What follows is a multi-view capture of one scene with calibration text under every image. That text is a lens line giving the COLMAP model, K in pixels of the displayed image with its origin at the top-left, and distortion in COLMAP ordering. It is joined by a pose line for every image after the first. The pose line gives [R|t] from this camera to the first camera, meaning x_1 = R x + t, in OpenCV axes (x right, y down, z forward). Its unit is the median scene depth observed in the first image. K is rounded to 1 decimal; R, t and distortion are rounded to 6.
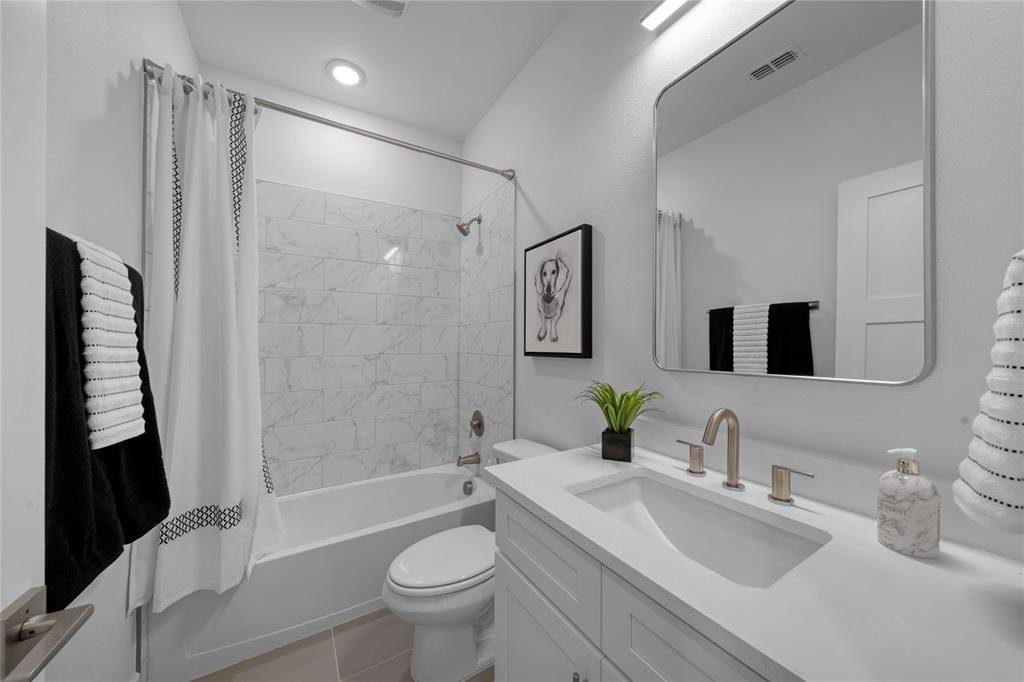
lens RADIAL K [[360.4, 0, 512.9], [0, 360.4, 332.9], [0, 0, 1]] dist [-0.000352, -0.000491]
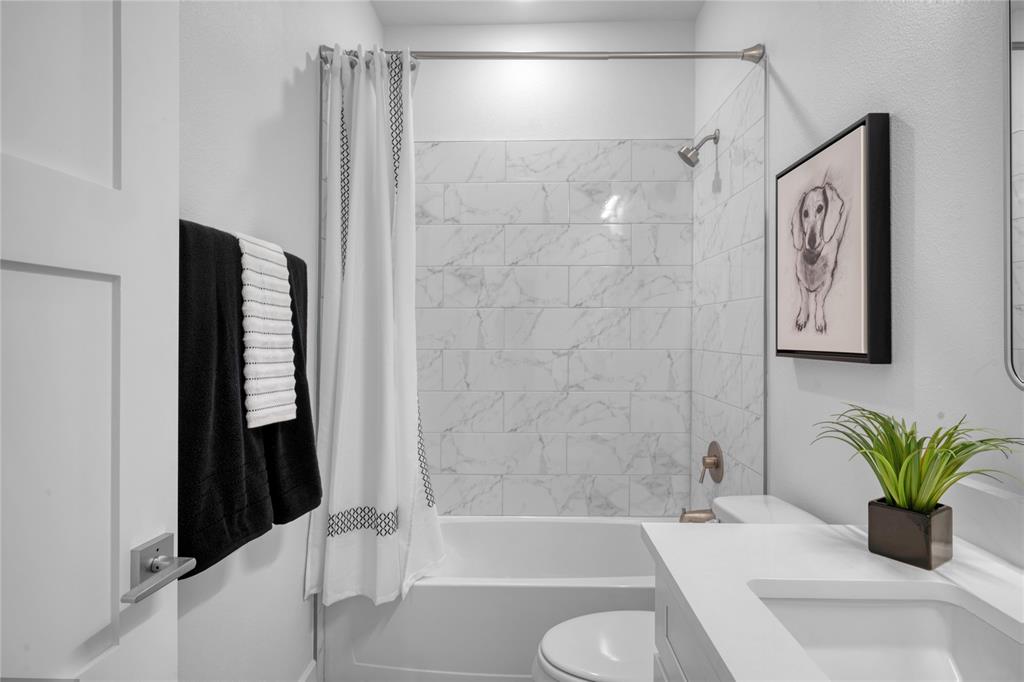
lens RADIAL K [[535.1, 0, 511.8], [0, 535.1, 316.2], [0, 0, 1]] dist [0.011983, -0.014884]
pose [[0.838121, -0.009780, -0.545397, 0.193397], [0.007420, 0.999951, -0.006529, 0.001668], [0.545434, 0.001425, 0.838152, 0.038673]]
